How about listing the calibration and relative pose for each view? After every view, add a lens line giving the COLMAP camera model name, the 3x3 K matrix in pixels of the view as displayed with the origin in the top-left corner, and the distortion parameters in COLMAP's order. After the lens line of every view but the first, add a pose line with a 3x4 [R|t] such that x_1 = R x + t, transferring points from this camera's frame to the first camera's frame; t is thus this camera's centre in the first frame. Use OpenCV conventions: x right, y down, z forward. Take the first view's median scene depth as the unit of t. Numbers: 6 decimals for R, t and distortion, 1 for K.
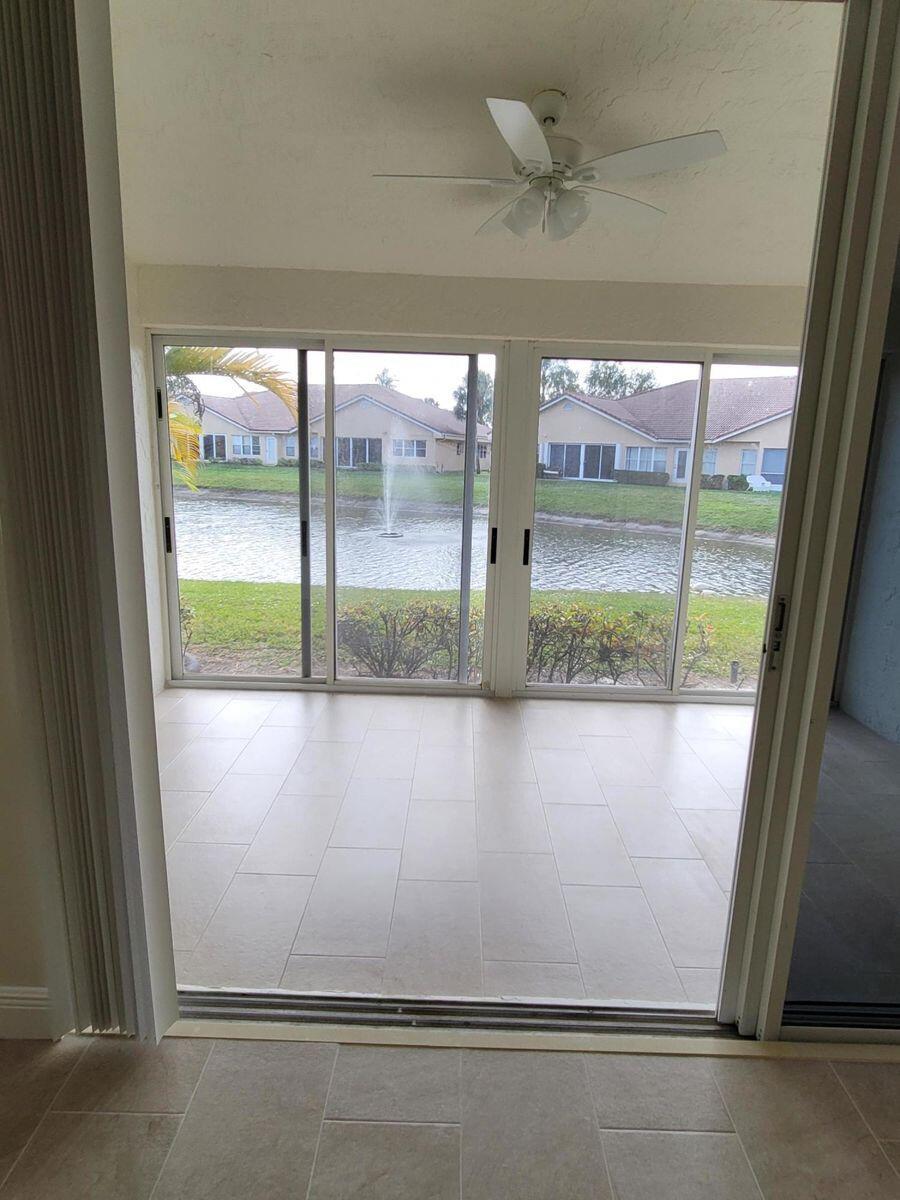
lens RADIAL K [[692.2, 0, 453.8], [0, 692.2, 598.8], [0, 0, 1]] dist [-0.001471, -0.002265]
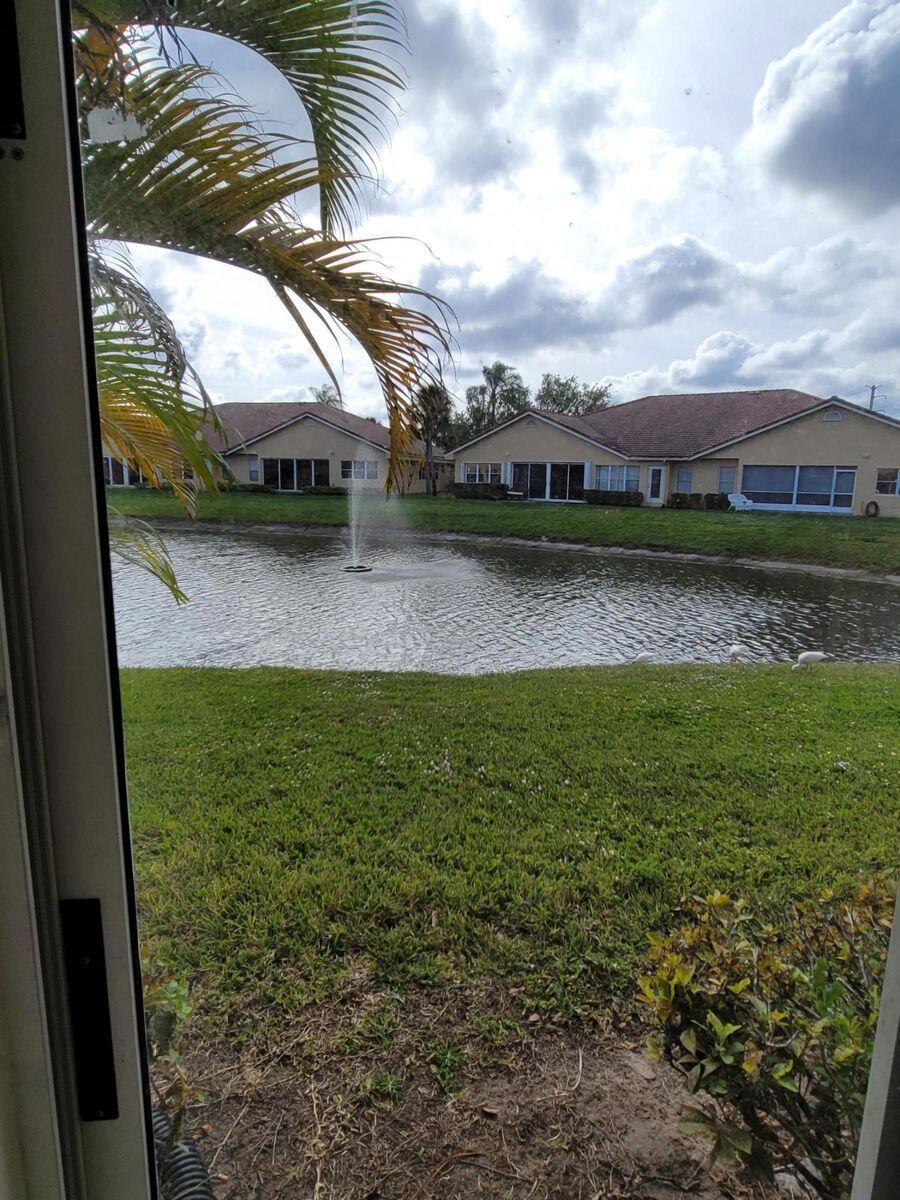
lens RADIAL K [[692.2, 0, 453.8], [0, 692.2, 598.8], [0, 0, 1]] dist [-0.001471, -0.002265]
pose [[0.994863, -0.028785, 0.097056, -0.040278], [0.031747, 0.999072, -0.029120, -0.017959], [-0.096127, 0.032052, 0.994853, 0.092217]]
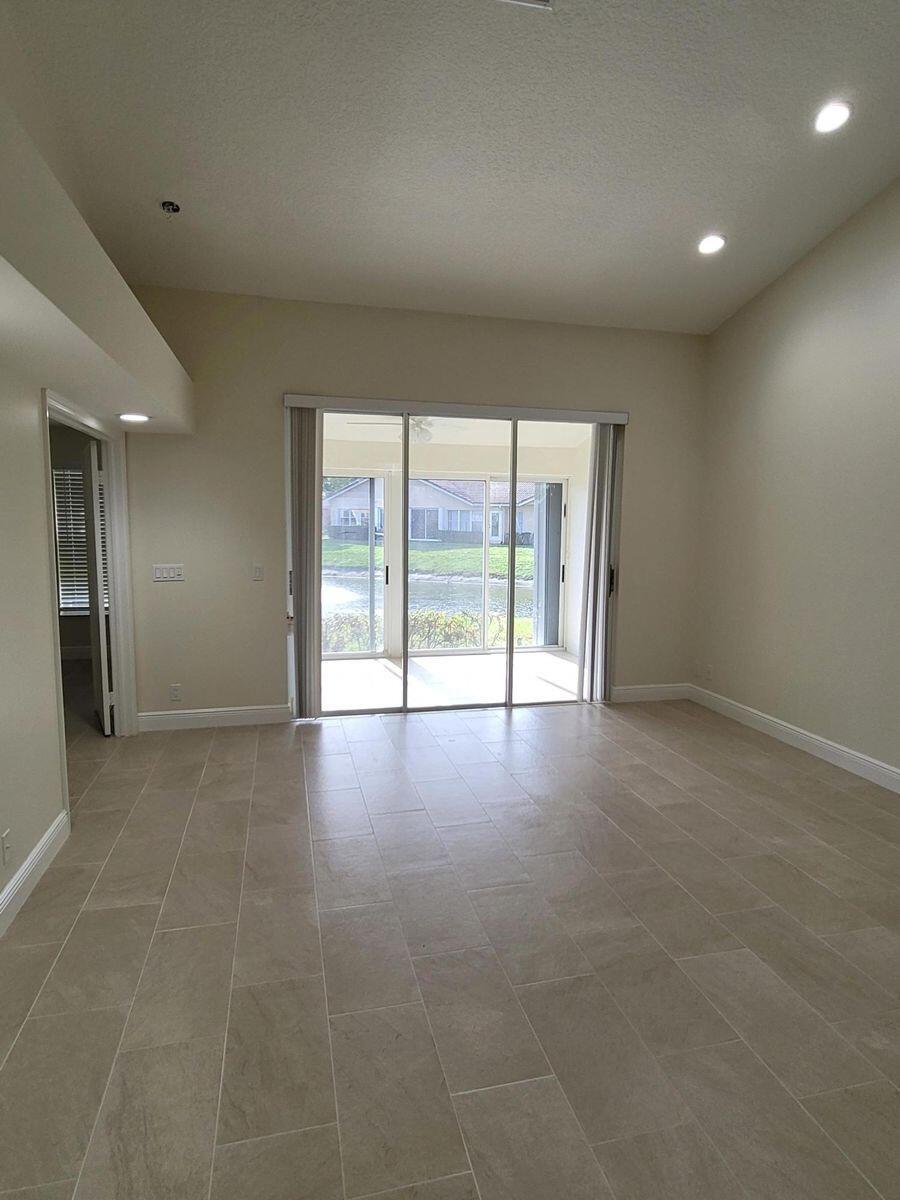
lens RADIAL K [[692.2, 0, 453.8], [0, 692.2, 598.8], [0, 0, 1]] dist [-0.001471, -0.002265]
pose [[0.968578, -0.050770, 0.243473, -0.025646], [0.072065, 0.994237, -0.079363, 0.017064], [-0.238041, 0.094415, 0.966655, -0.096145]]
